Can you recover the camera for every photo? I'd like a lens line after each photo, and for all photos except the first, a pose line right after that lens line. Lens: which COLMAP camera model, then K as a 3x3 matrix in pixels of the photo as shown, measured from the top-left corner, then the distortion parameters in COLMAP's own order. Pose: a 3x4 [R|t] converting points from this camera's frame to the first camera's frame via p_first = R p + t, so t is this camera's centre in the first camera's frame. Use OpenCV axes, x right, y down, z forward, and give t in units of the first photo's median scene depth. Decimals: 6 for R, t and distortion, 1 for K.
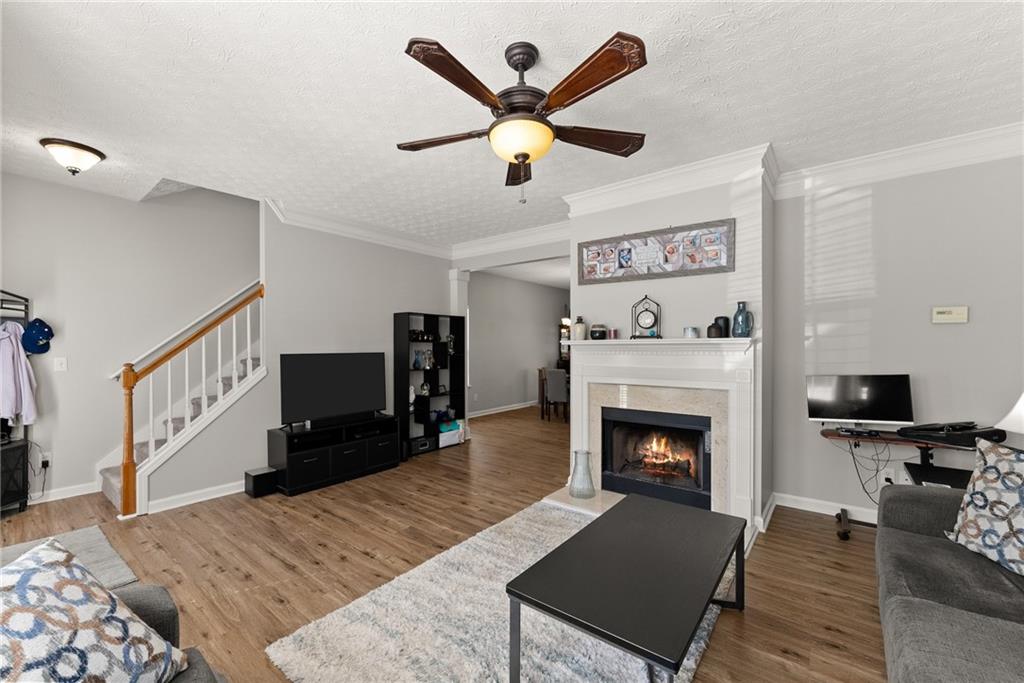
lens RADIAL K [[410.9, 0, 496.7], [0, 410.9, 345.5], [0, 0, 1]] dist [0.000786, -0.000073]
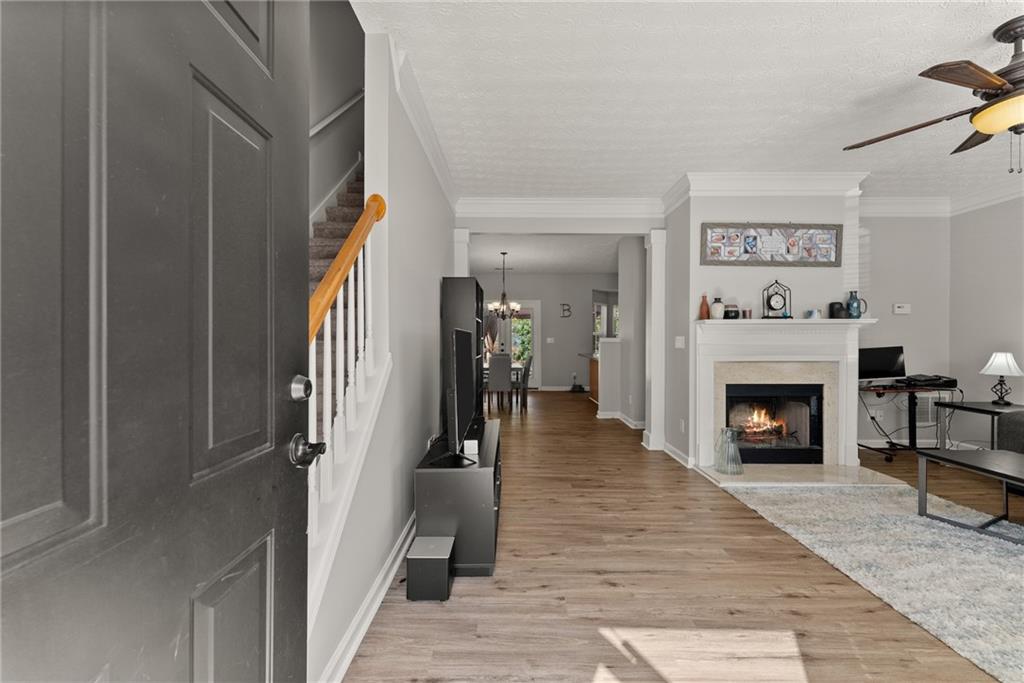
lens RADIAL K [[410.9, 0, 496.7], [0, 410.9, 345.5], [0, 0, 1]] dist [0.000786, -0.000073]
pose [[0.780327, 0.003724, 0.625361, -0.897561], [-0.004126, 0.999991, -0.000806, 0.056904], [-0.625359, -0.001951, 0.780335, 0.588581]]
